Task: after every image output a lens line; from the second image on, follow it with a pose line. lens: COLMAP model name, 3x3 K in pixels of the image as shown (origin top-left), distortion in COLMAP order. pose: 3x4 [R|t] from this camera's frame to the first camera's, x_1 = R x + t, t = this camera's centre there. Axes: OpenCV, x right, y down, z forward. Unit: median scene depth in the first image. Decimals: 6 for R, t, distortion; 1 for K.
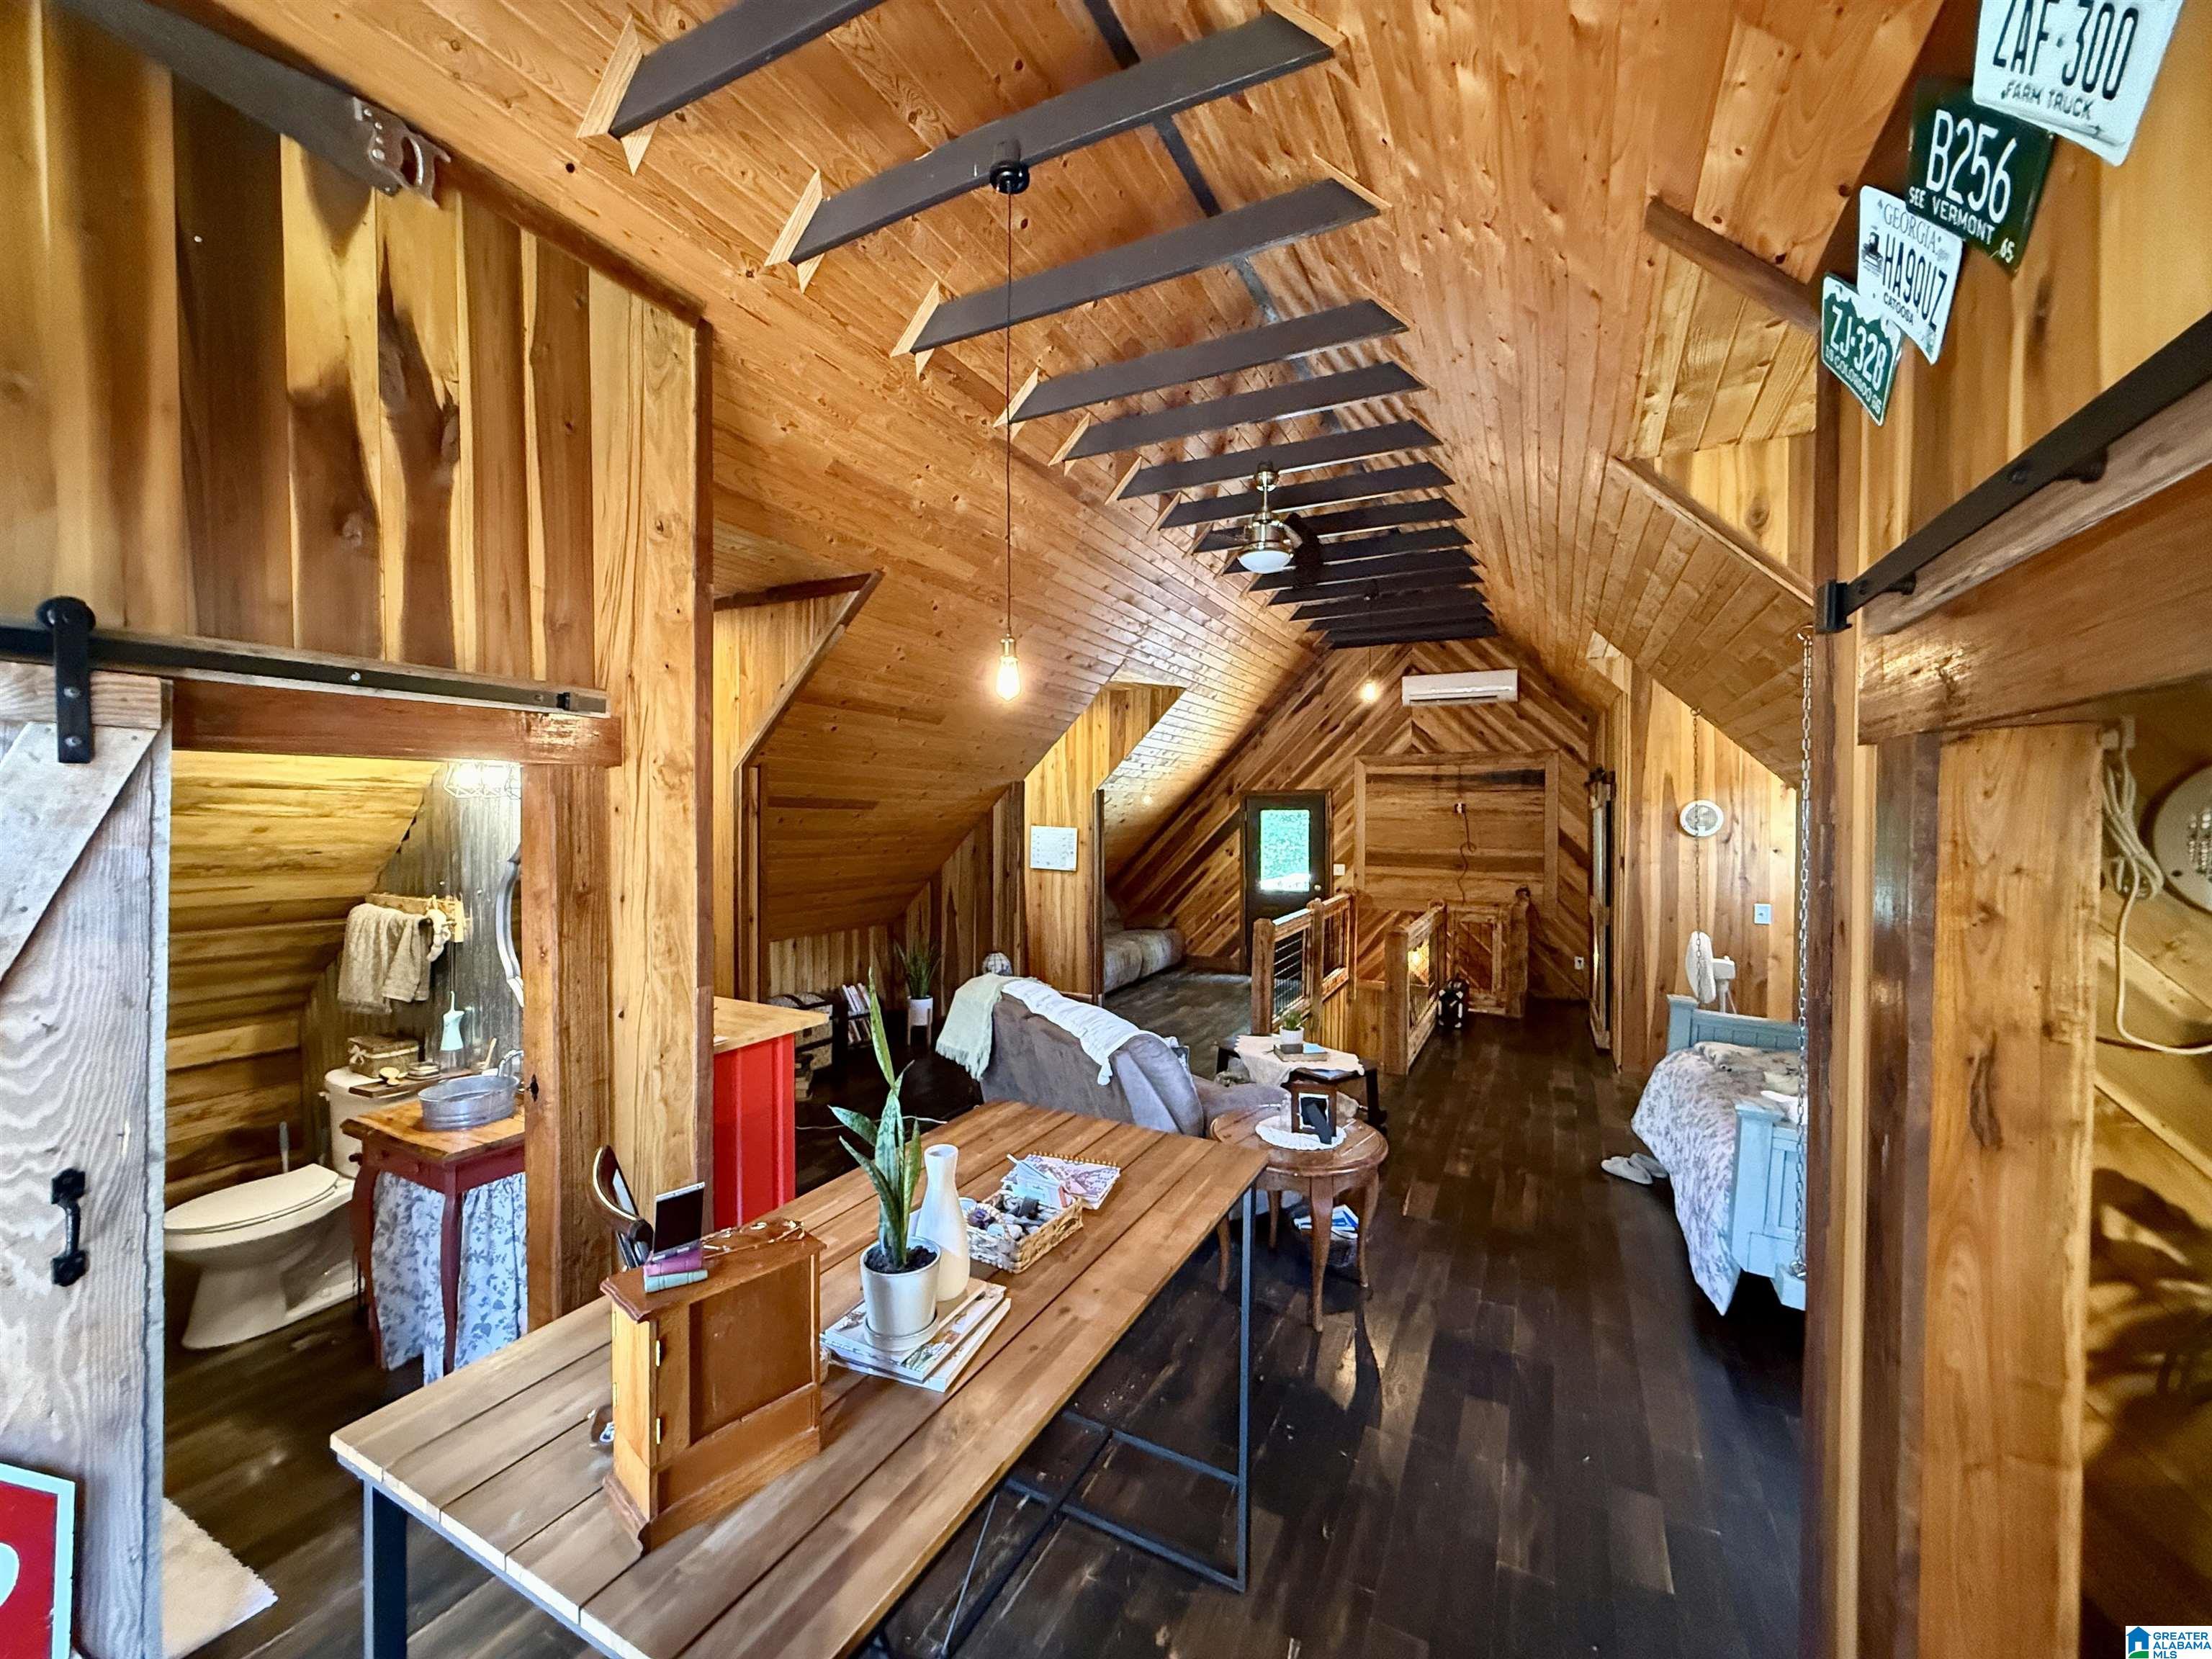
lens RADIAL K [[873.0, 0, 1097.7], [0, 873.0, 830.0], [0, 0, 1]] dist [0.001784, 0.000227]
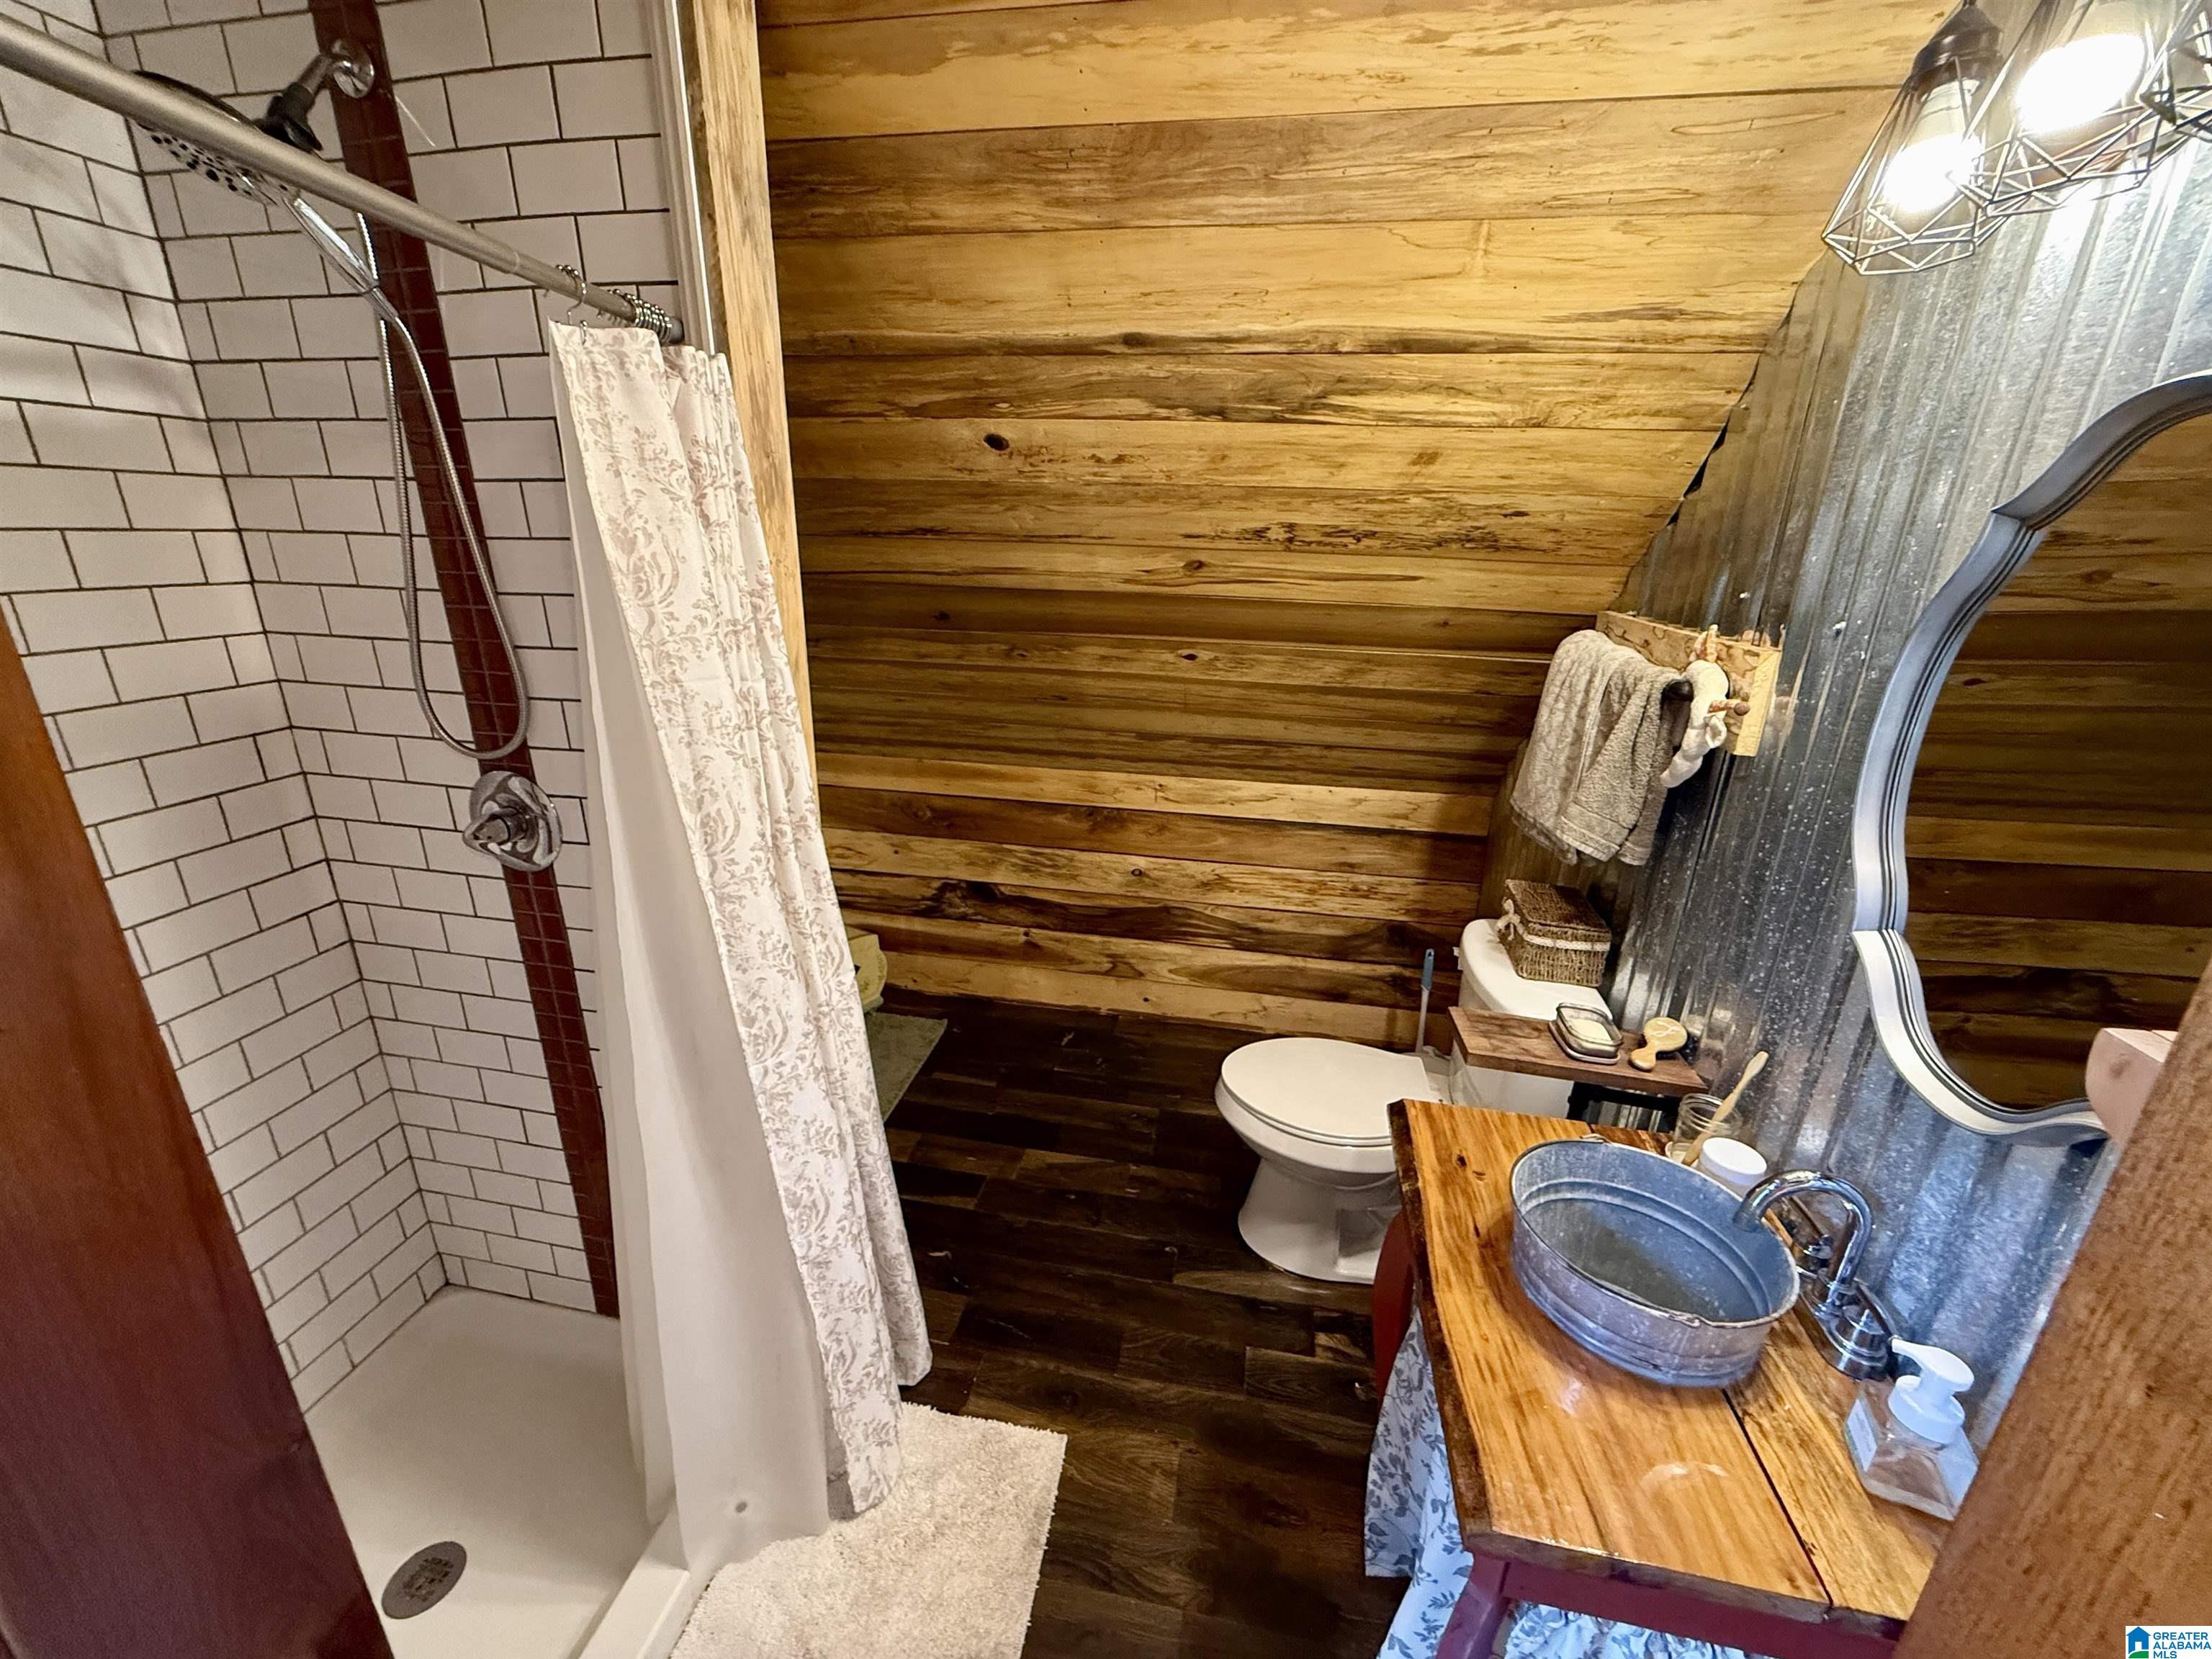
lens RADIAL K [[885.2, 0, 1100.4], [0, 885.2, 828.1], [0, 0, 1]] dist [0.002436, -0.000094]
pose [[0.284765, 0.304607, -0.908913, -0.448175], [-0.034144, 0.950791, 0.307945, 0.048542], [0.957989, -0.056658, 0.281153, 0.618373]]
